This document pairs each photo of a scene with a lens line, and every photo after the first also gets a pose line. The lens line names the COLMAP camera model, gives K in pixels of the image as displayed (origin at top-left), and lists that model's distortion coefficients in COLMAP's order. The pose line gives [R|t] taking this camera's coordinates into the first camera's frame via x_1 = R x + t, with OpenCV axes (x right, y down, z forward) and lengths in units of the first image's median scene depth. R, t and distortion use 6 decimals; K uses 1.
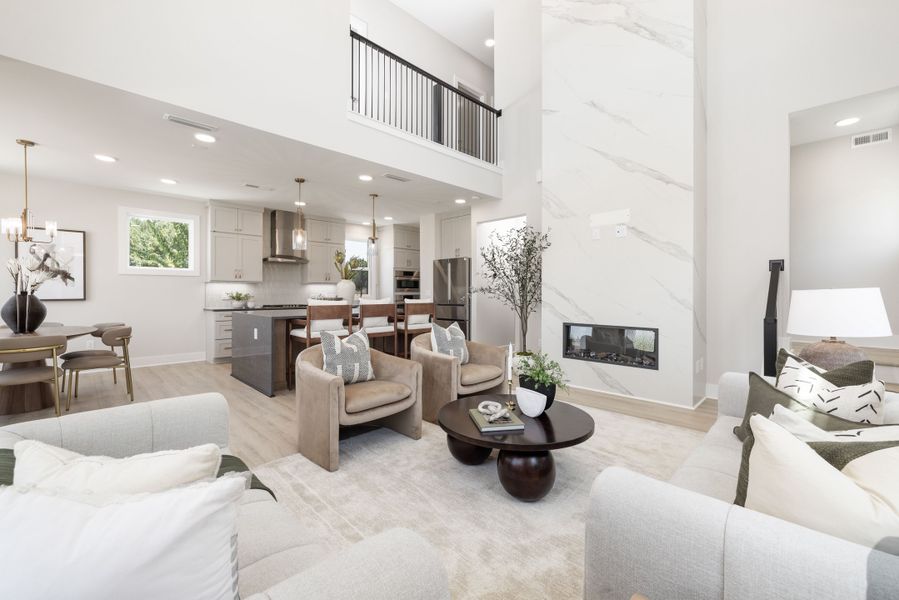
lens RADIAL K [[376.4, 0, 449.3], [0, 376.4, 292.9], [0, 0, 1]] dist [0.002615, 0.000127]
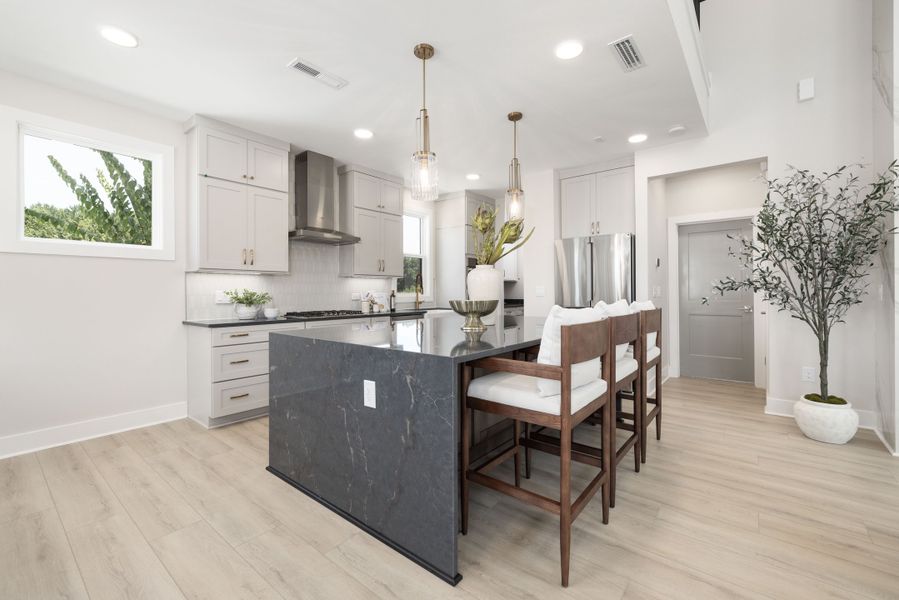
lens RADIAL K [[376.4, 0, 449.3], [0, 376.4, 292.9], [0, 0, 1]] dist [0.002615, 0.000127]
pose [[0.993279, -0.005098, 0.115633, -0.357080], [0.004723, 0.999983, 0.003510, 0.001371], [-0.115649, -0.002940, 0.993286, 0.448466]]
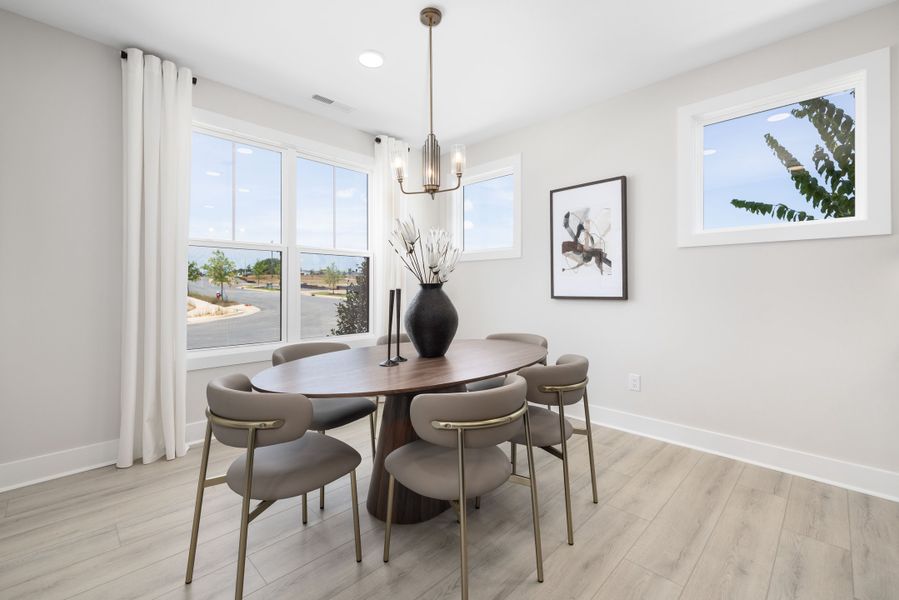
lens RADIAL K [[386.9, 0, 449.5], [0, 386.9, 300.0], [0, 0, 1]] dist [0.001603, 0.000092]
pose [[0.013944, 0.038937, -0.999144, -0.362868], [-0.007474, 0.999218, 0.038836, -0.000256], [0.999875, 0.006926, 0.014224, 0.682840]]
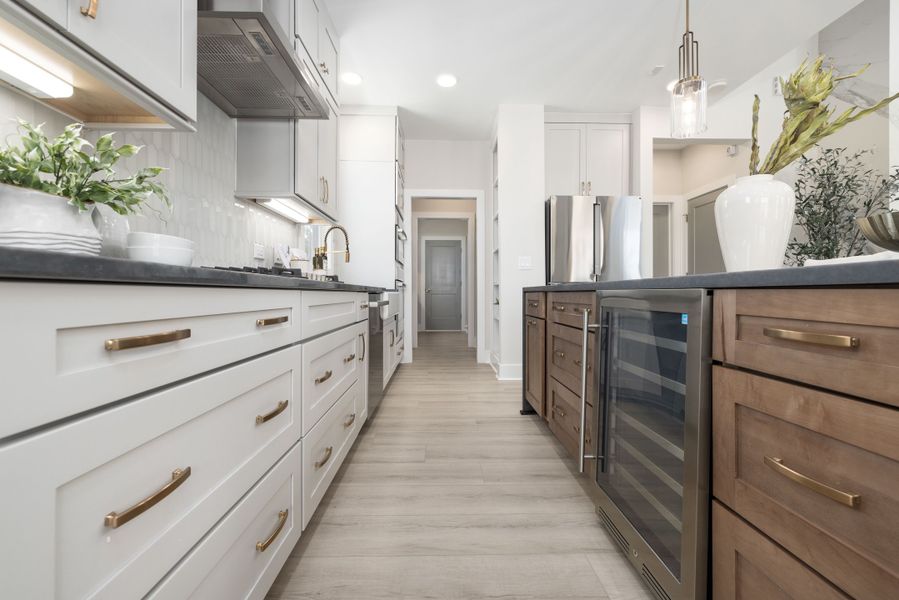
lens RADIAL K [[386.9, 0, 449.5], [0, 386.9, 300.0], [0, 0, 1]] dist [0.001603, 0.000092]
pose [[0.680124, -0.010452, 0.733023, -0.612560], [-0.000528, 0.999891, 0.014747, 0.051181], [-0.733097, -0.010417, 0.680044, 0.898417]]
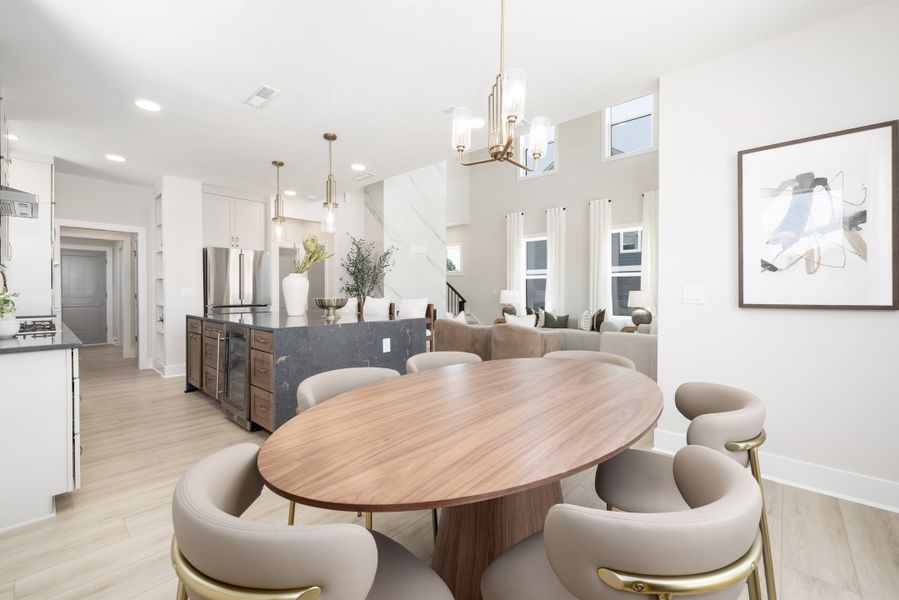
lens RADIAL K [[376.4, 0, 449.3], [0, 376.4, 292.9], [0, 0, 1]] dist [0.002615, 0.000127]
pose [[-0.059585, -0.002851, 0.998219, -0.961326], [0.000719, 0.999996, 0.002899, 0.000870], [-0.998223, 0.000891, -0.059583, 0.689985]]
